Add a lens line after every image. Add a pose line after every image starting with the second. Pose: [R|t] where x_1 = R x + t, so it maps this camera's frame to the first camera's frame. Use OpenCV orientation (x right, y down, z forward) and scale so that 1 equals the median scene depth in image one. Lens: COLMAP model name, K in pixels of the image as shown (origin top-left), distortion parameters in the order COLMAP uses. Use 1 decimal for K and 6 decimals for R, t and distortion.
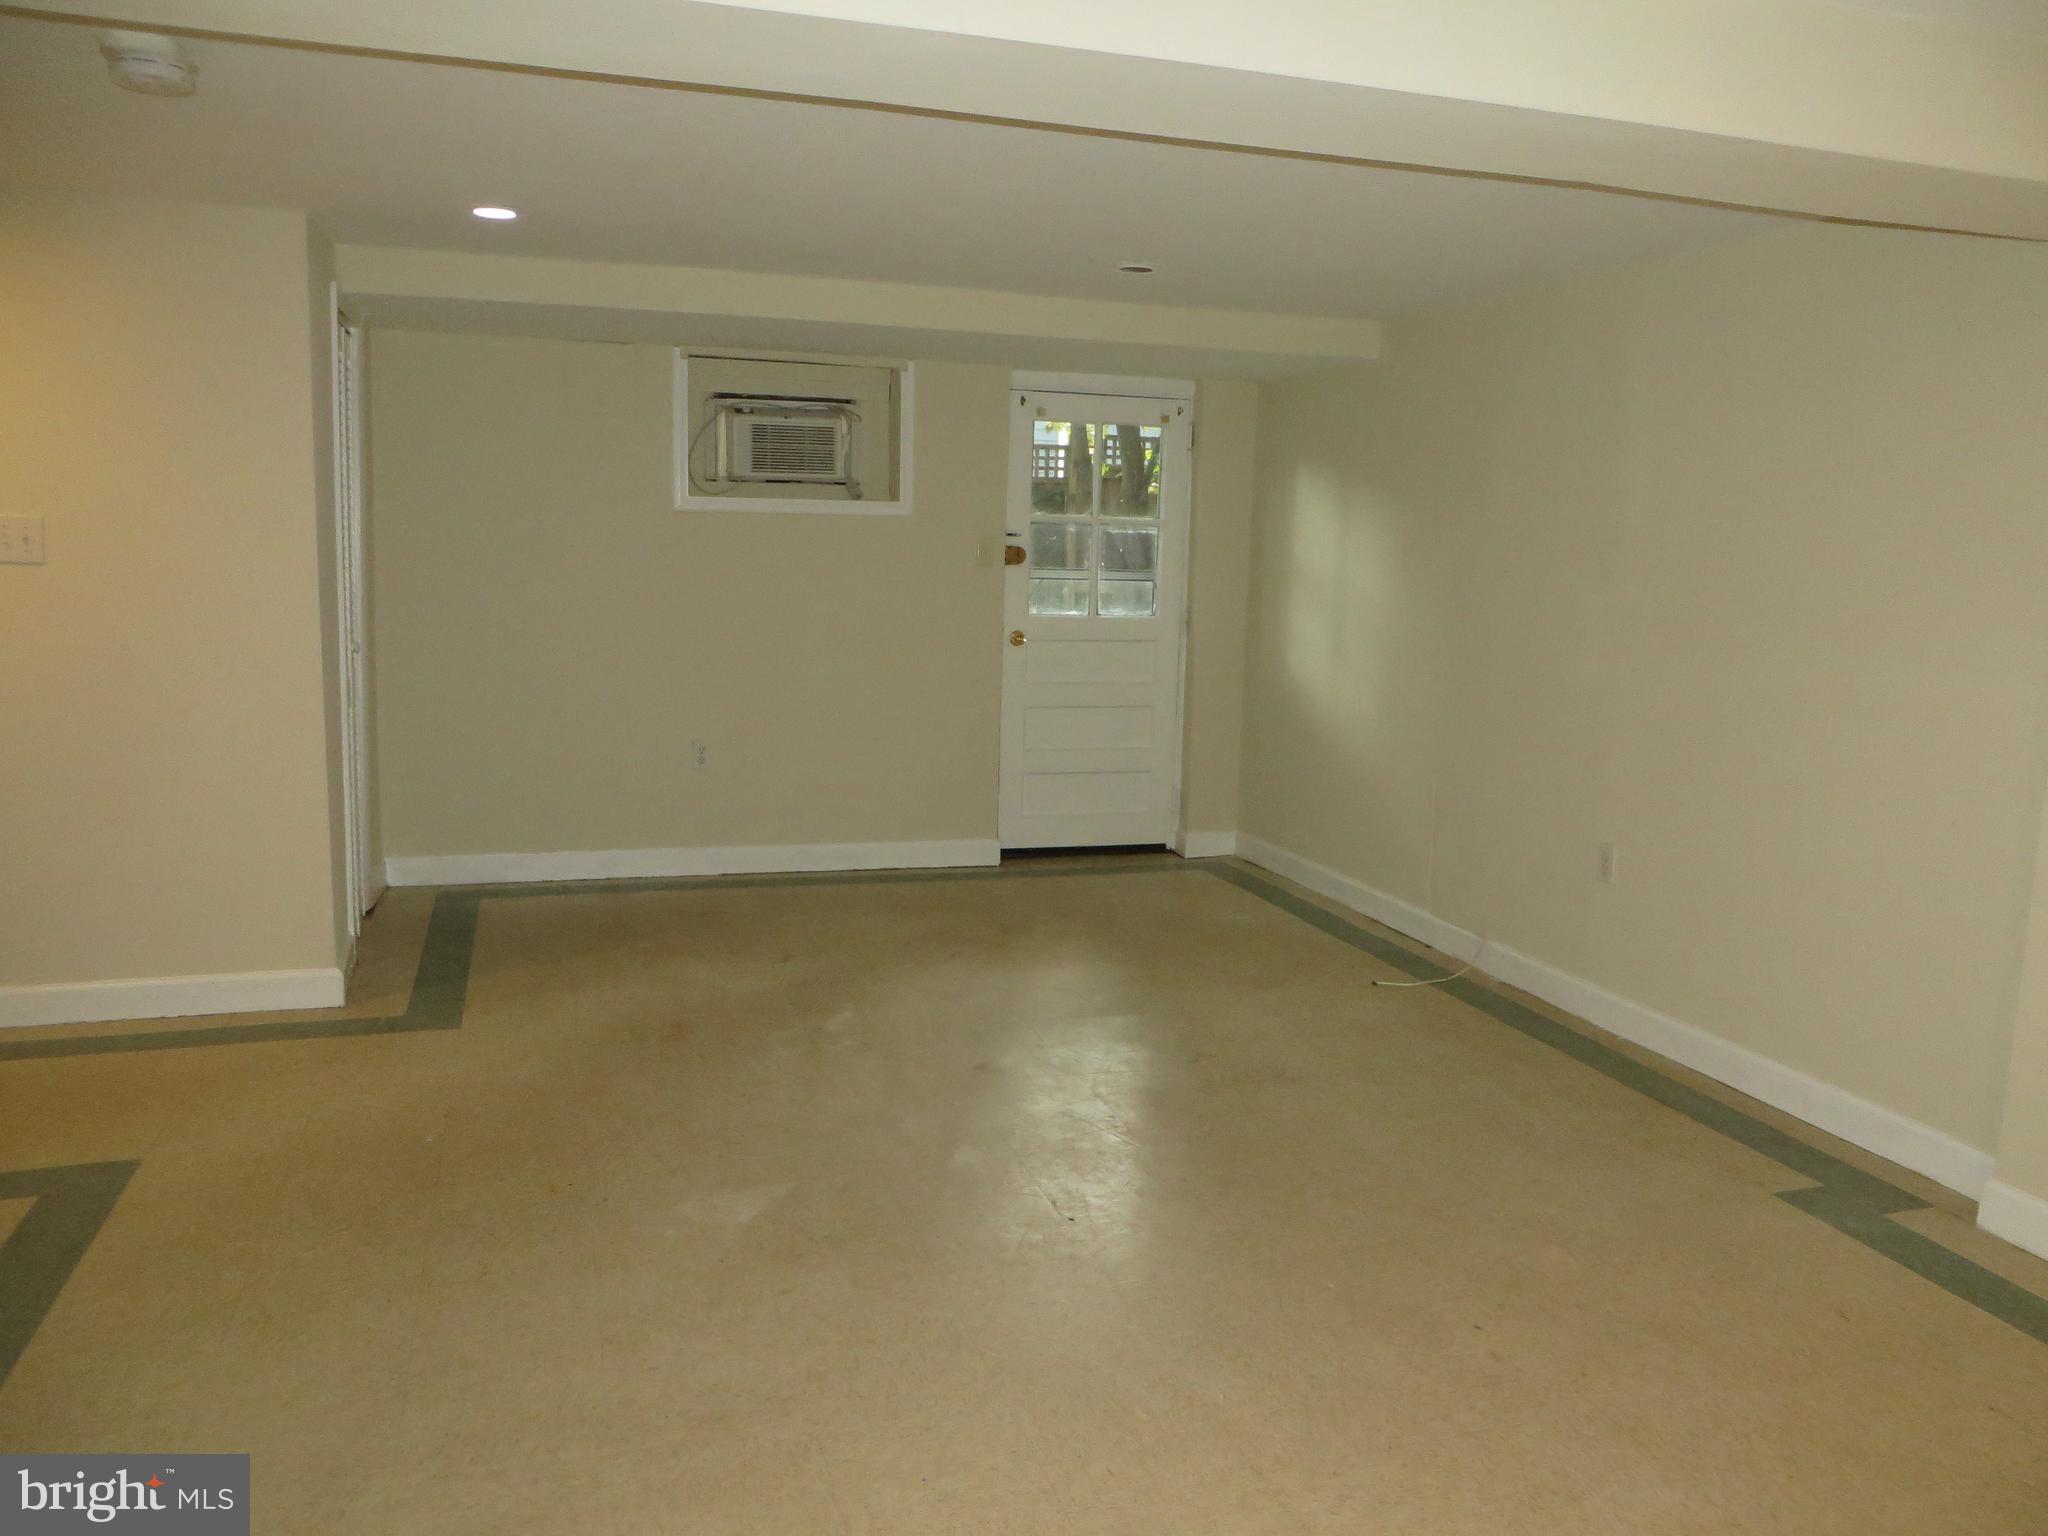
lens RADIAL K [[1536.1, 0, 1022.3], [0, 1536.1, 758.7], [0, 0, 1]] dist [0.025655, 0.002707]
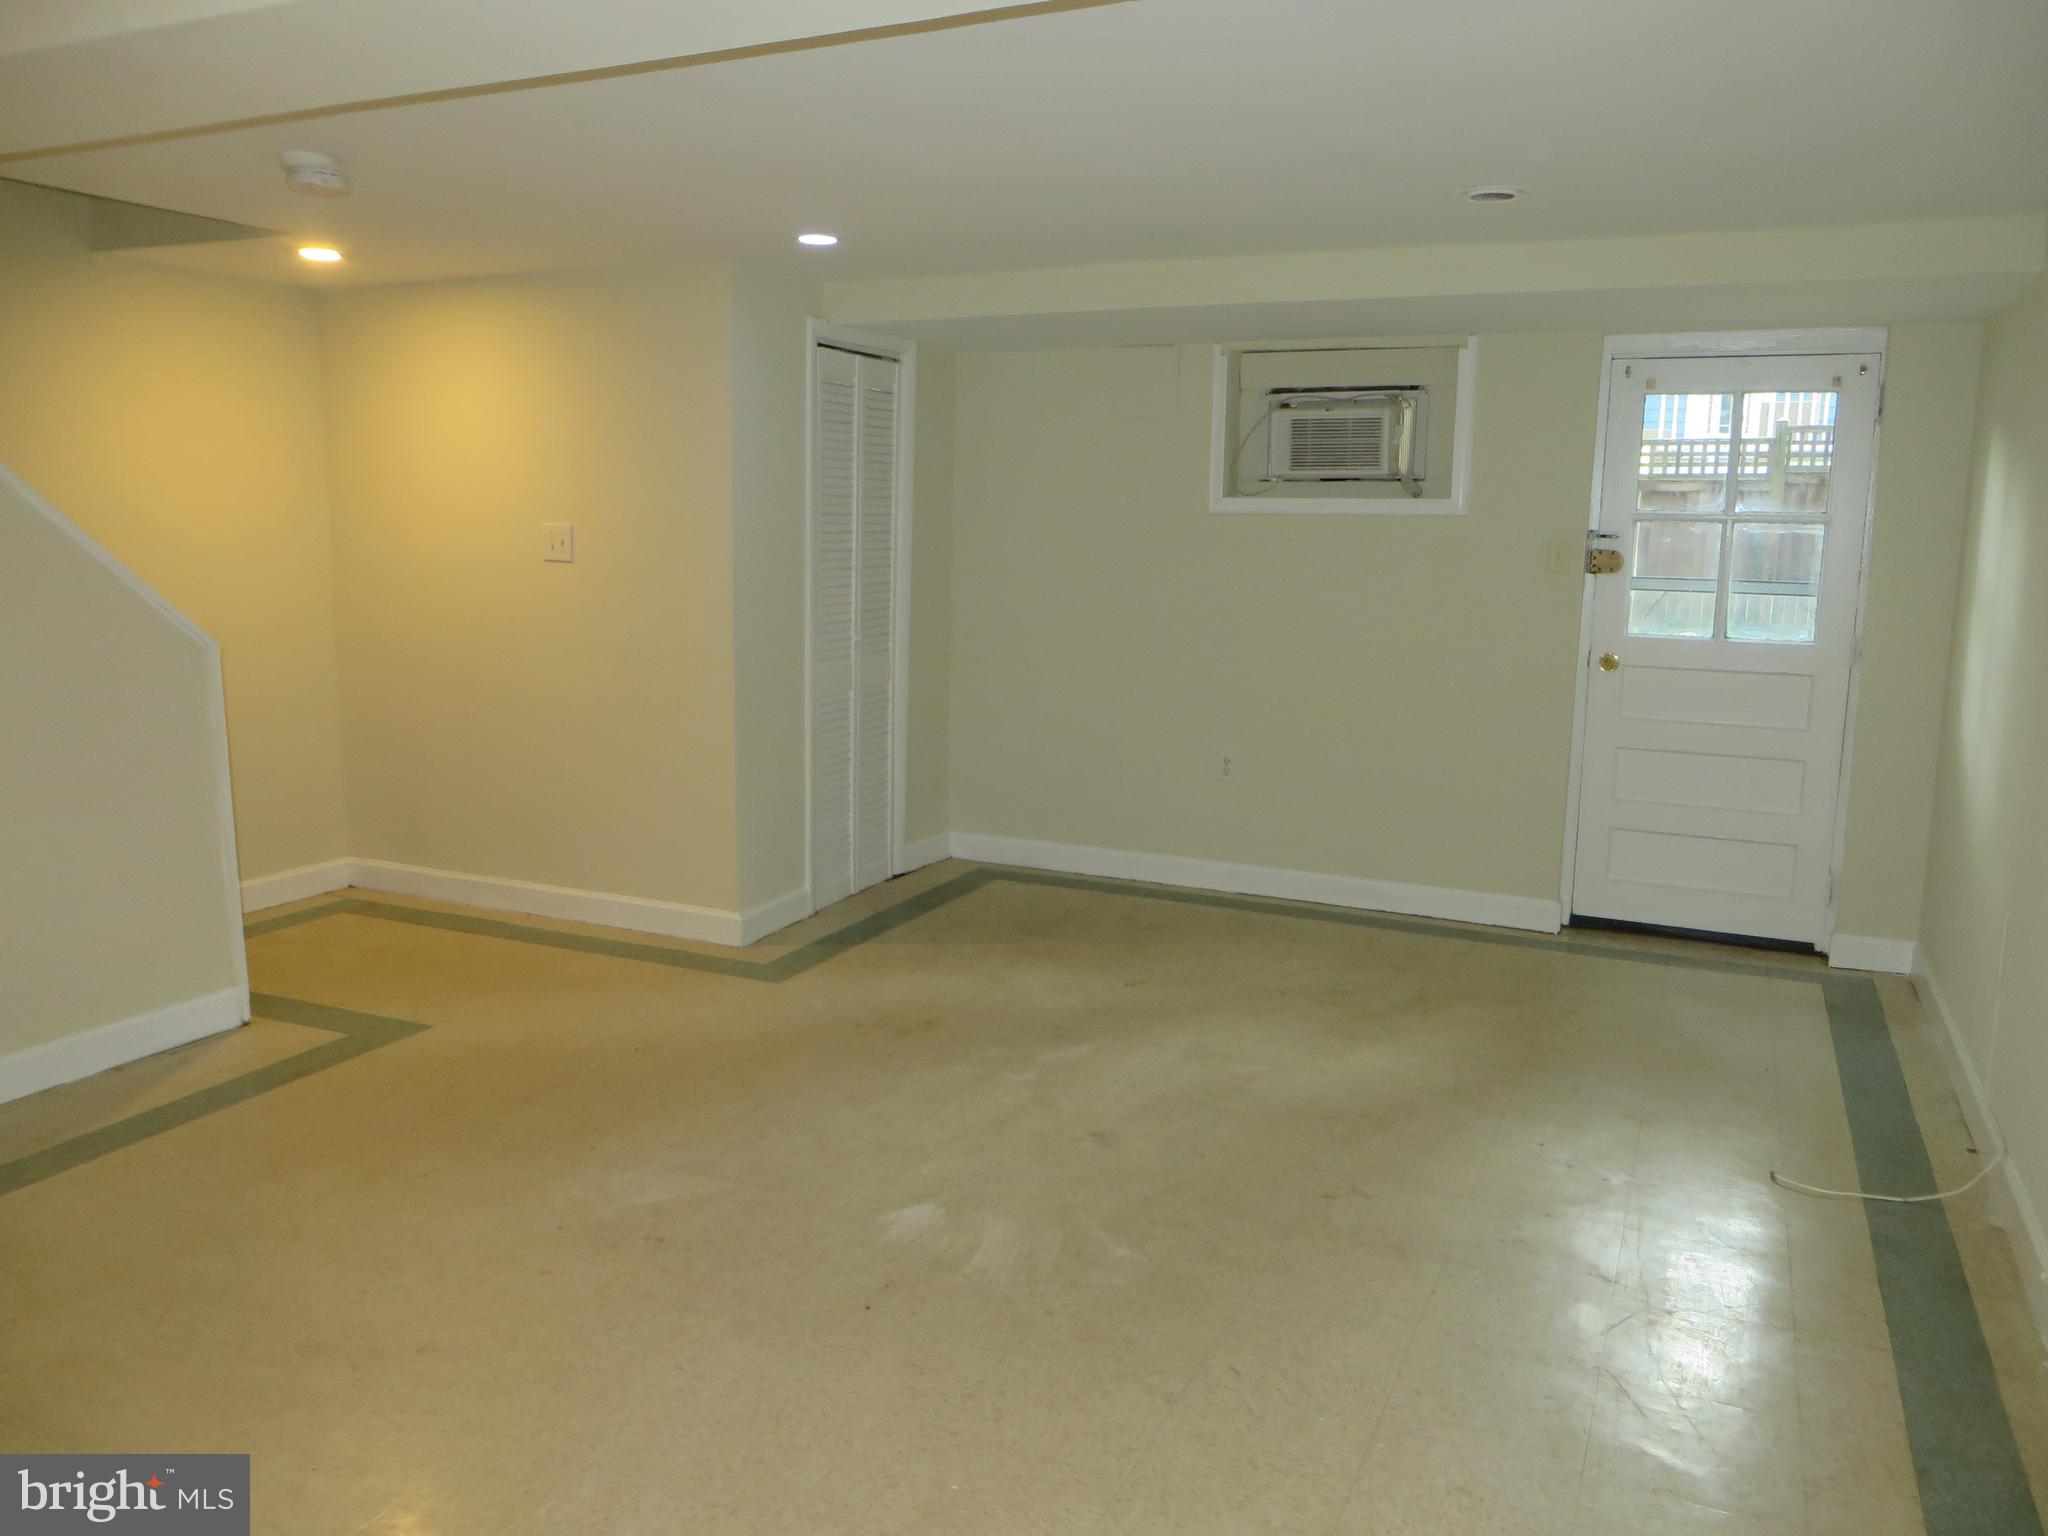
lens RADIAL K [[1526.6, 0, 1034.3], [0, 1526.6, 757.8], [0, 0, 1]] dist [-0.013800, -0.003963]
pose [[0.745946, 0.088227, -0.660137, 0.330958], [-0.093967, 0.995214, 0.026829, -0.022193], [0.659344, 0.042018, 0.750666, 0.205005]]
